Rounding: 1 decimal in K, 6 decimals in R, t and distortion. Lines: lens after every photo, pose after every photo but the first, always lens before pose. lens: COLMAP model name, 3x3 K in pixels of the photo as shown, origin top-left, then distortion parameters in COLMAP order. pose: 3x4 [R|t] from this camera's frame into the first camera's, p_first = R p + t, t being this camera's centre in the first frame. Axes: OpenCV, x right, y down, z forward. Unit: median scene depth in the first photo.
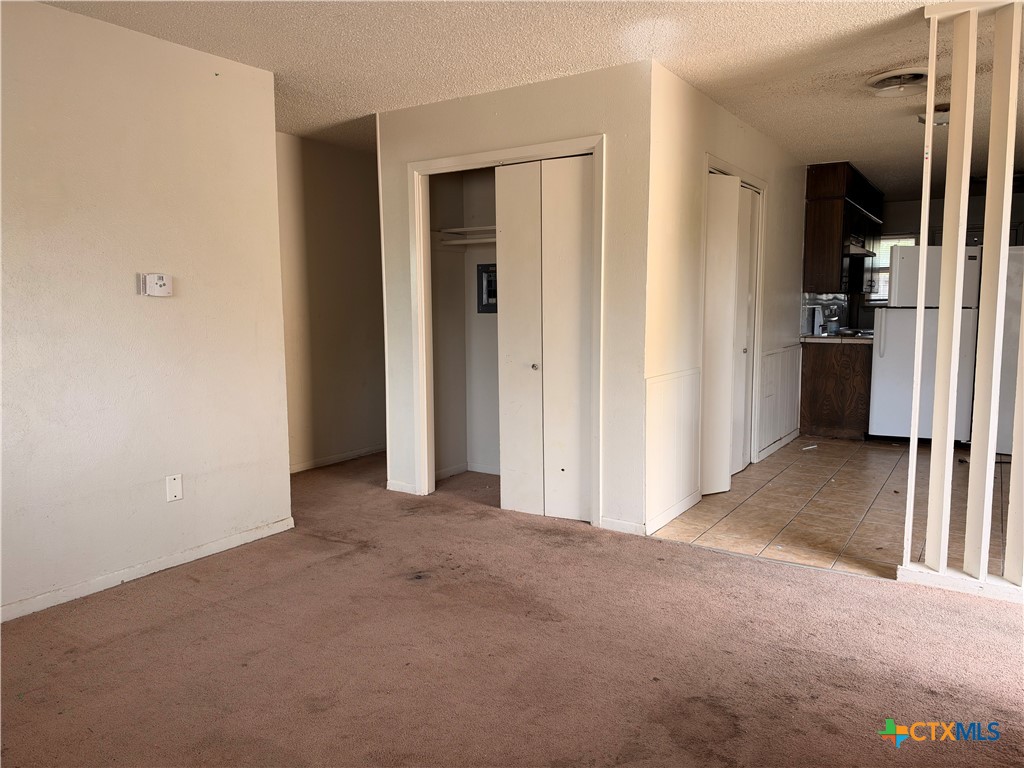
lens RADIAL K [[737.4, 0, 512.0], [0, 737.4, 384.0], [0, 0, 1]] dist [0.164646, -0.235015]
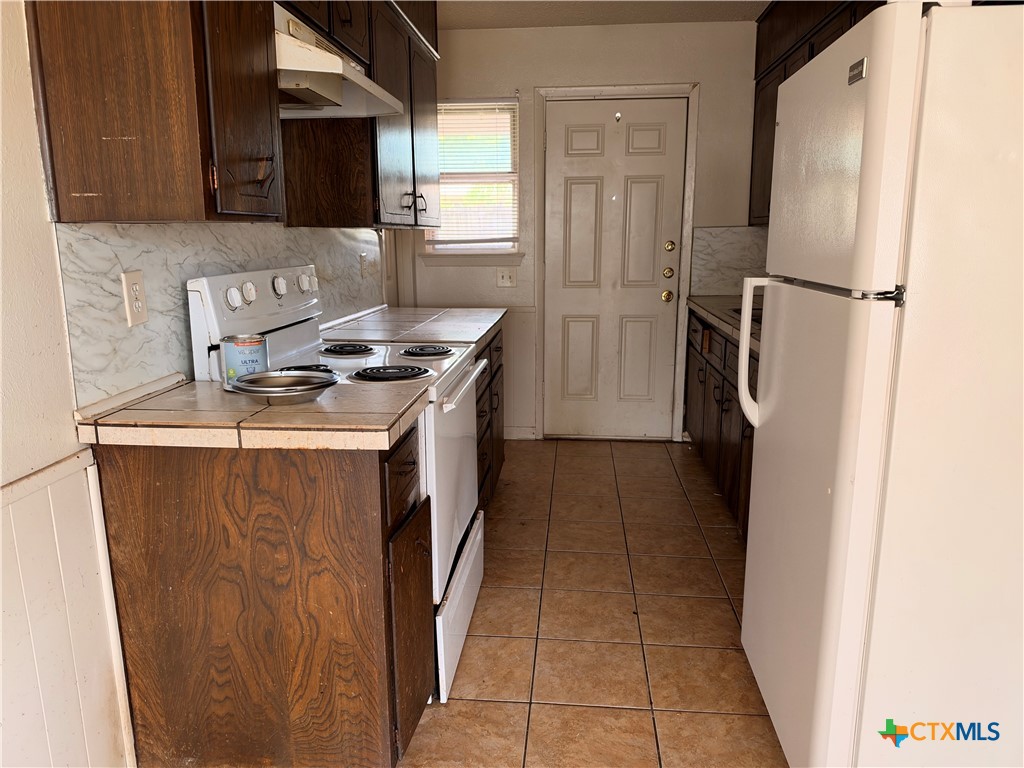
lens RADIAL K [[737.4, 0, 512.0], [0, 737.4, 384.0], [0, 0, 1]] dist [0.164646, -0.235015]
pose [[0.881974, -0.089229, 0.462773, 0.422333], [0.046499, 0.993598, 0.102959, -0.098289], [-0.468998, -0.069289, 0.880477, 0.791075]]
